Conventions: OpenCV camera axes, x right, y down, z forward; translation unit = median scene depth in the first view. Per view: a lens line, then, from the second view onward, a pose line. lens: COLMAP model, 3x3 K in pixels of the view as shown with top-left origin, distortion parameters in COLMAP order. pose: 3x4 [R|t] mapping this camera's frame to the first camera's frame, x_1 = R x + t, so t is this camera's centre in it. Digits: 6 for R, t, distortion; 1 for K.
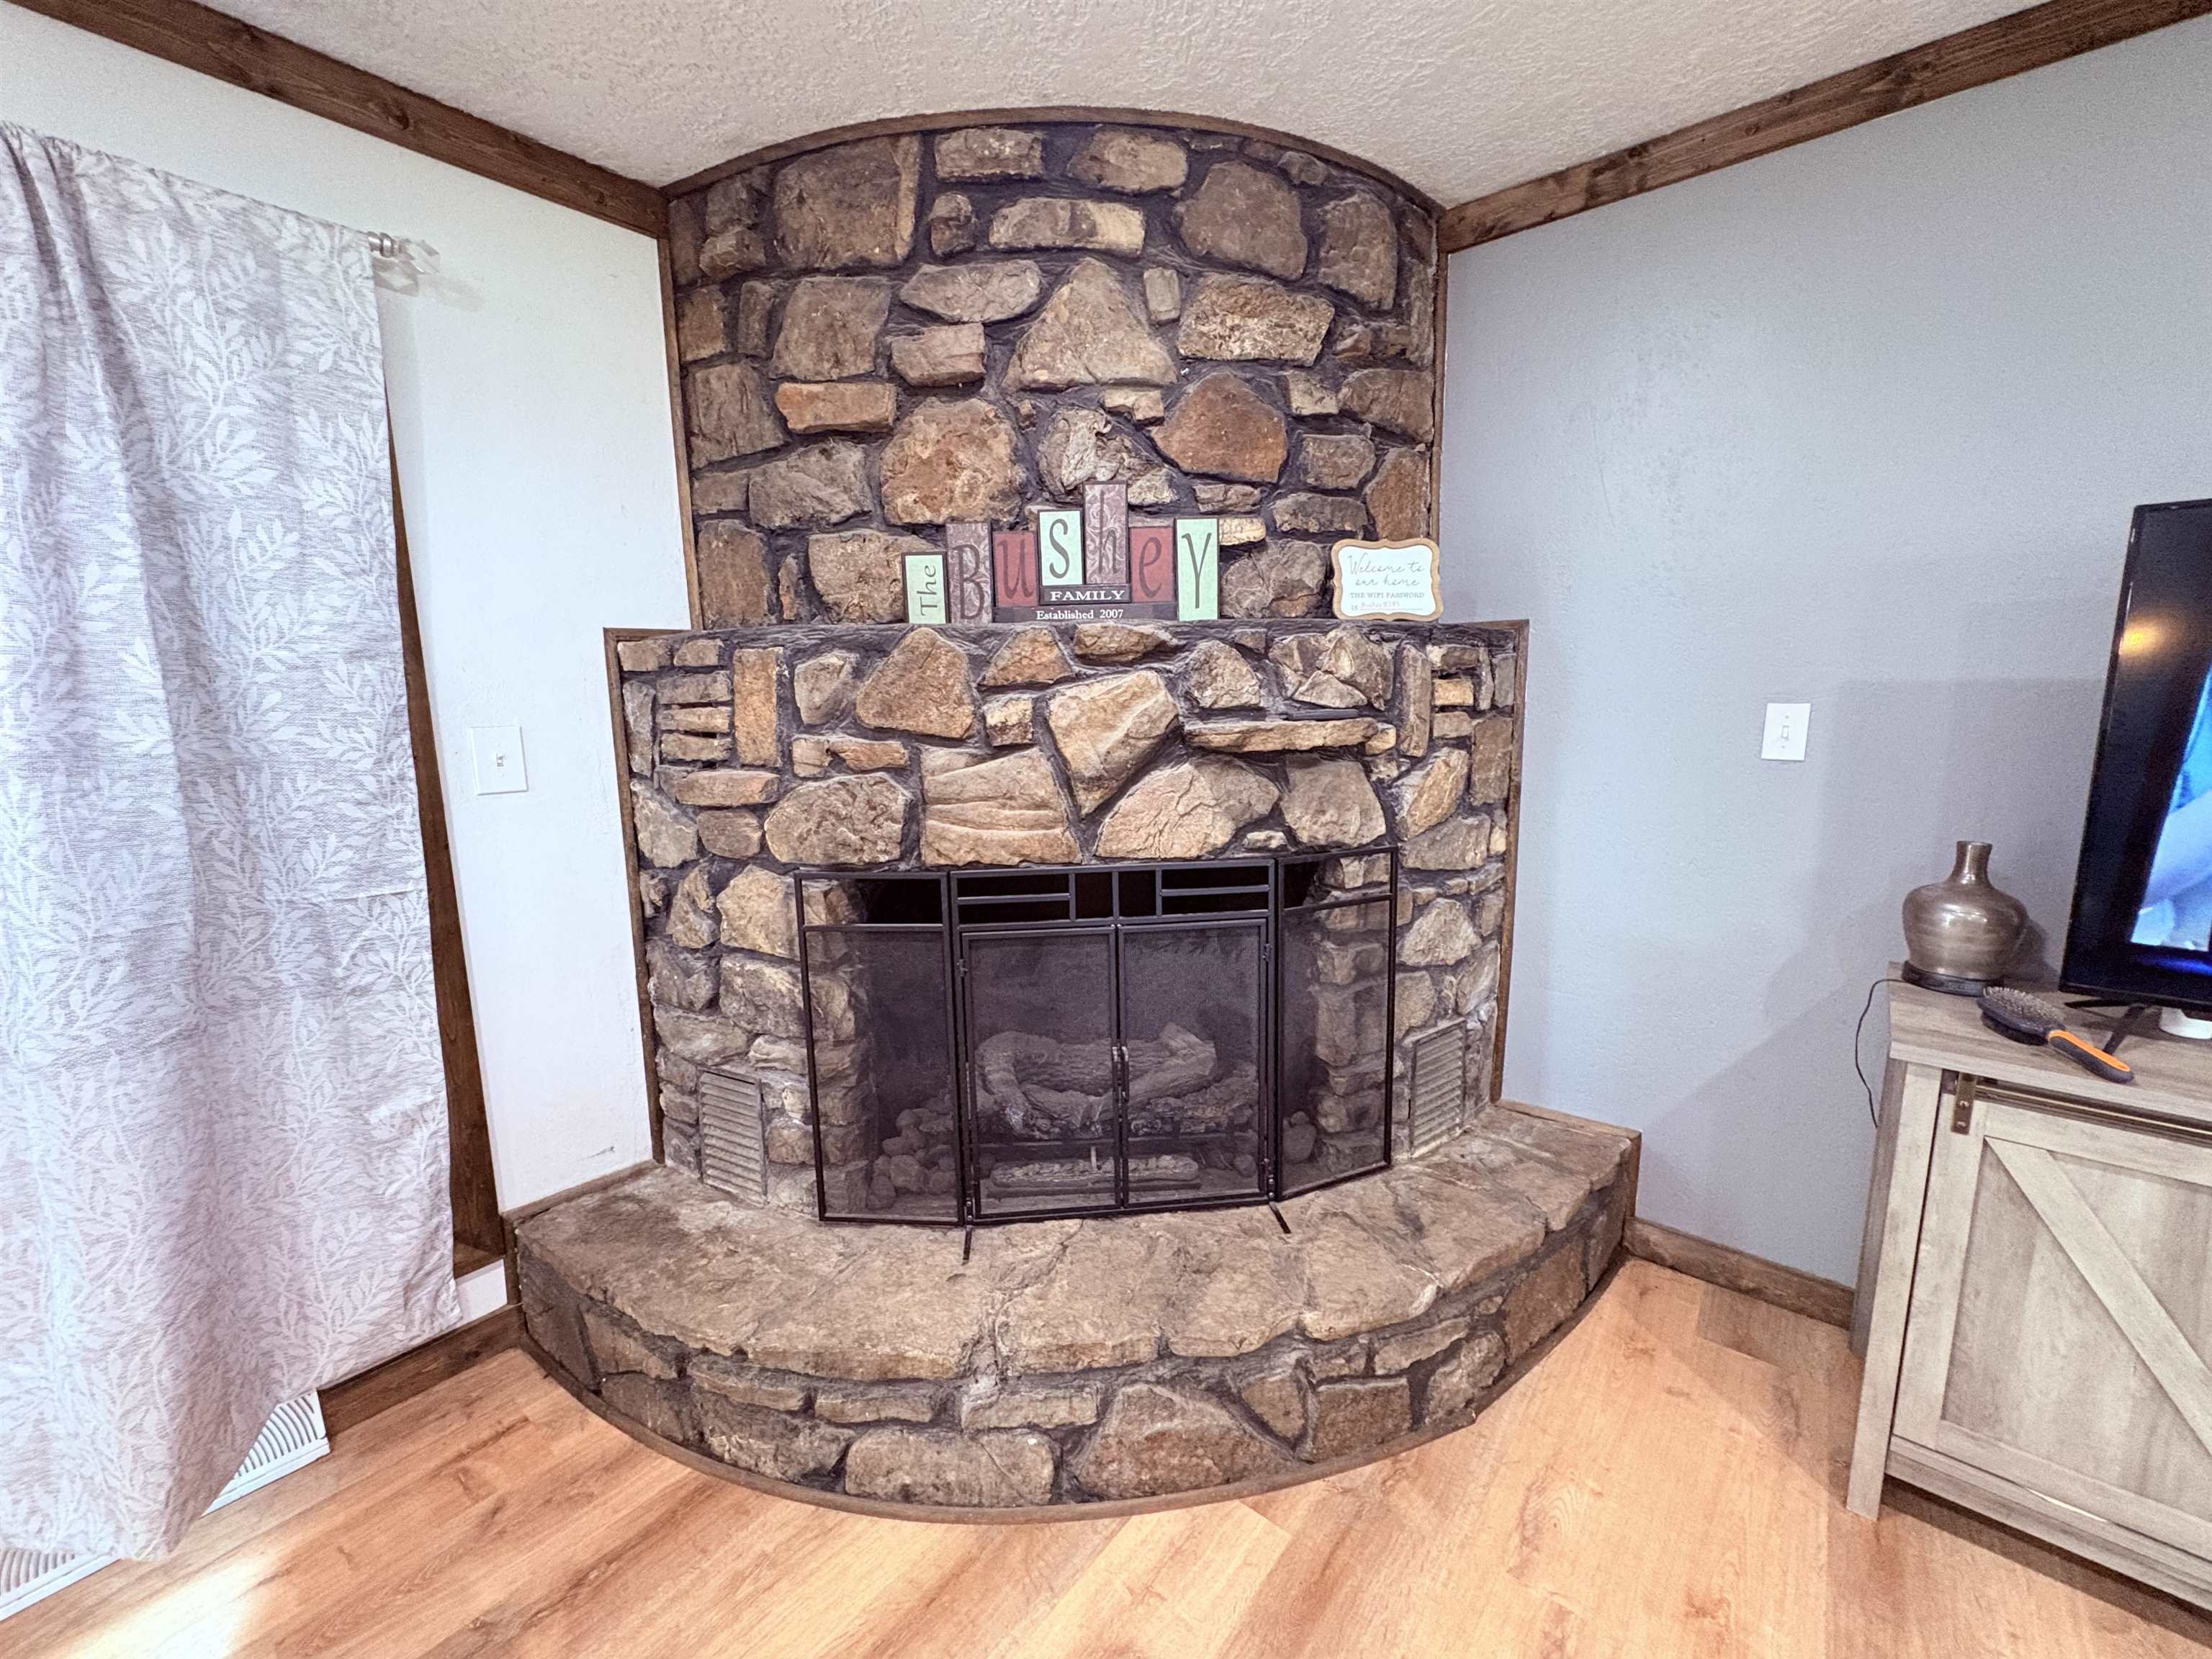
lens RADIAL K [[881.9, 0, 1107.6], [0, 881.9, 827.2], [0, 0, 1]] dist [-0.000340, 0.000241]
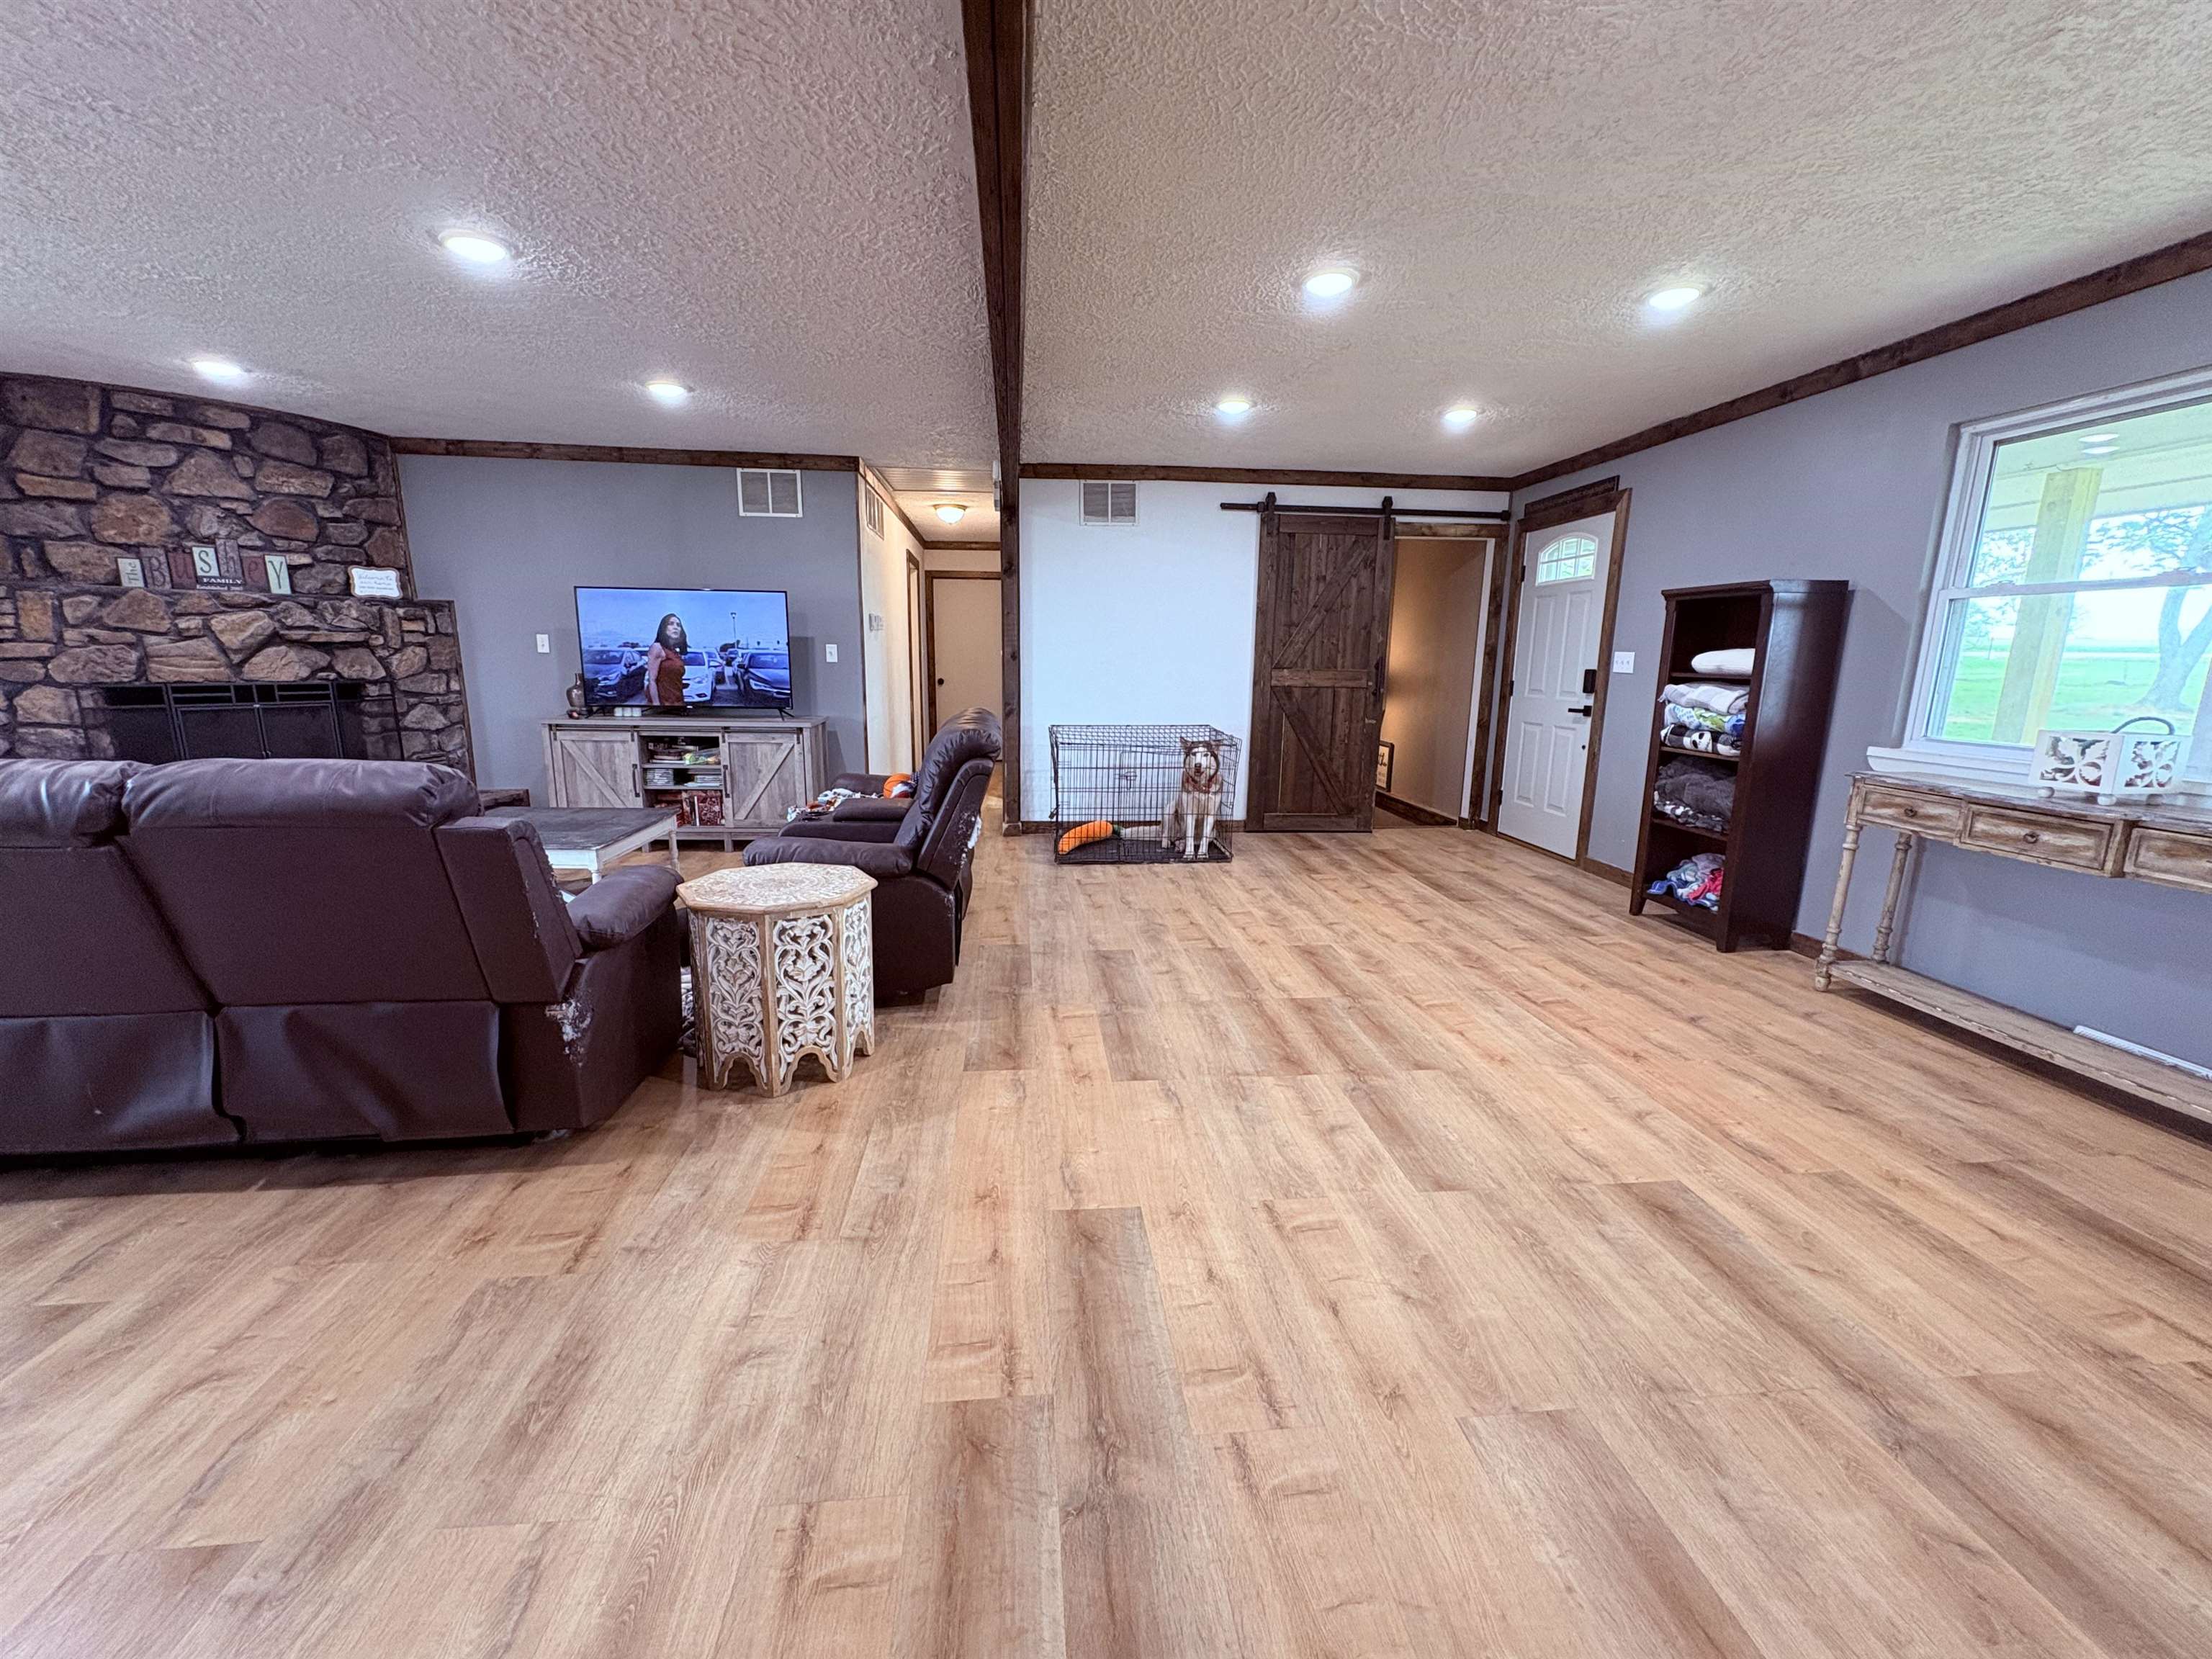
lens RADIAL K [[881.9, 0, 1105.1], [0, 881.9, 828.2], [0, 0, 1]] dist [-0.000340, 0.000241]
pose [[0.703153, -0.110782, 0.702356, -0.099679], [0.081679, 0.993834, 0.074985, 0.479900], [-0.706332, 0.004642, 0.707866, -2.670112]]
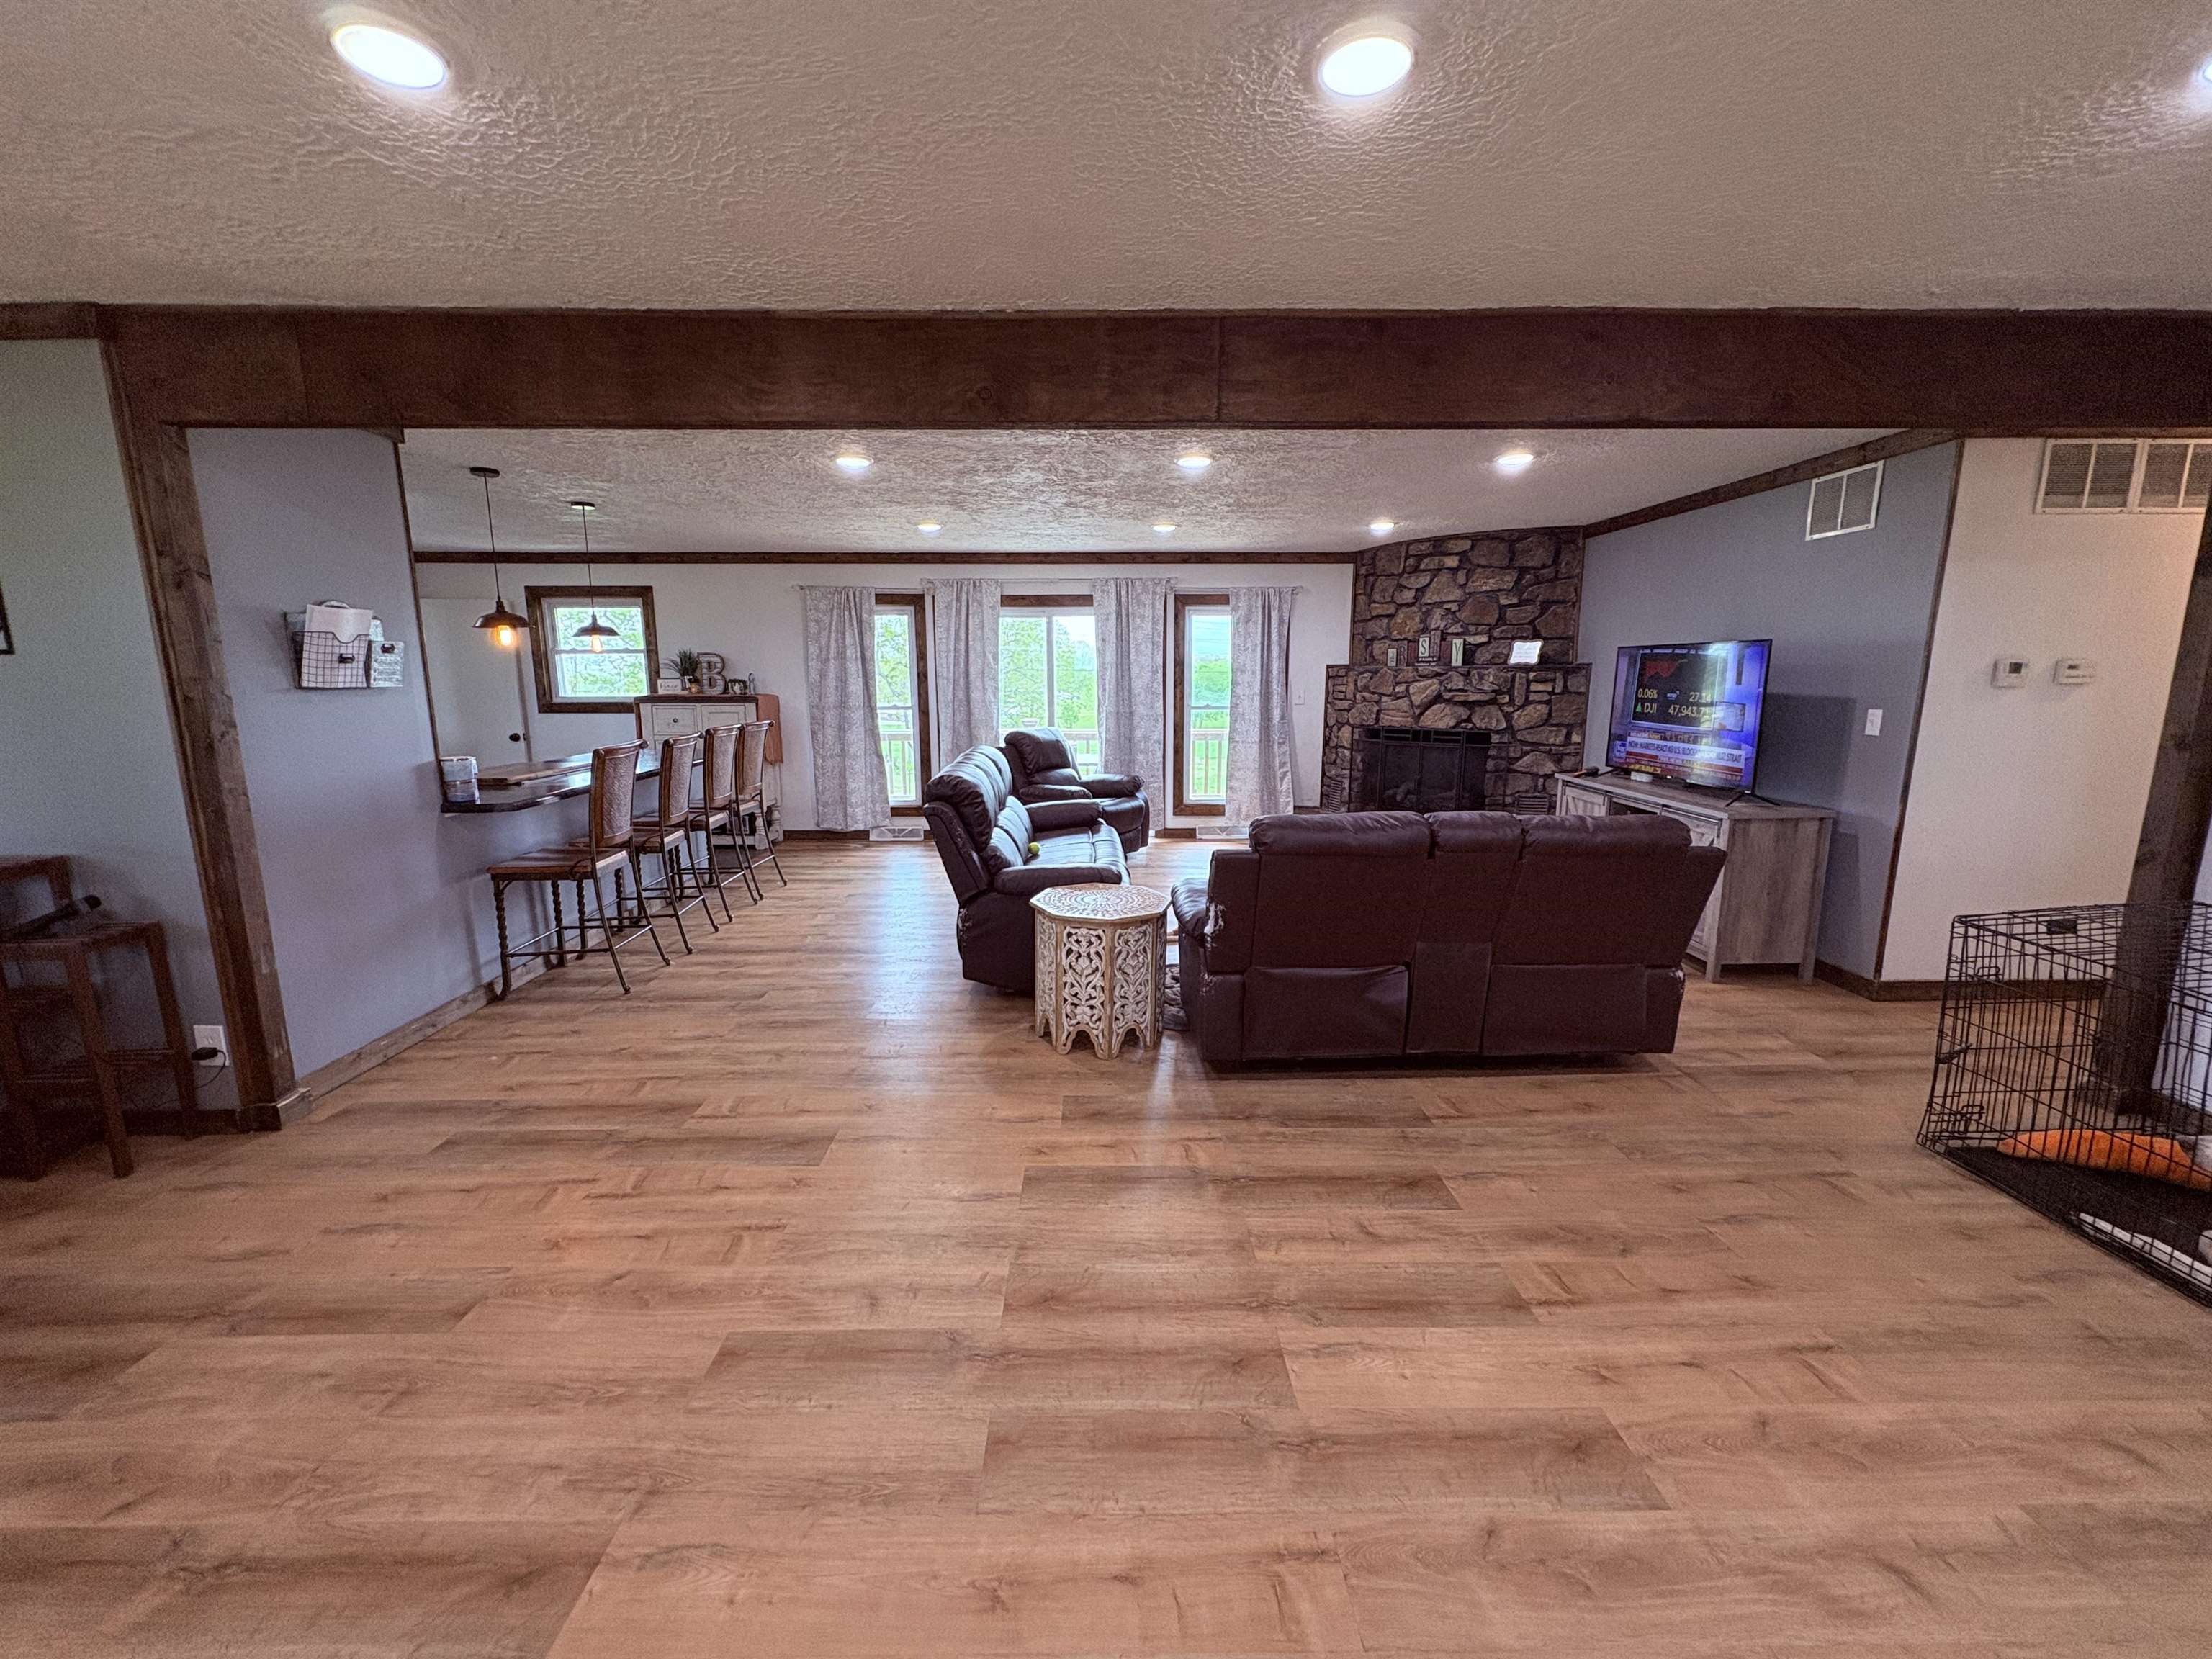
lens RADIAL K [[881.9, 0, 1104.9], [0, 881.9, 829.5], [0, 0, 1]] dist [-0.000340, 0.000241]
pose [[0.646883, 0.147442, -0.748200, 2.015482], [-0.125472, 0.988338, 0.086283, 0.312492], [0.752196, 0.038063, 0.657839, -2.523967]]
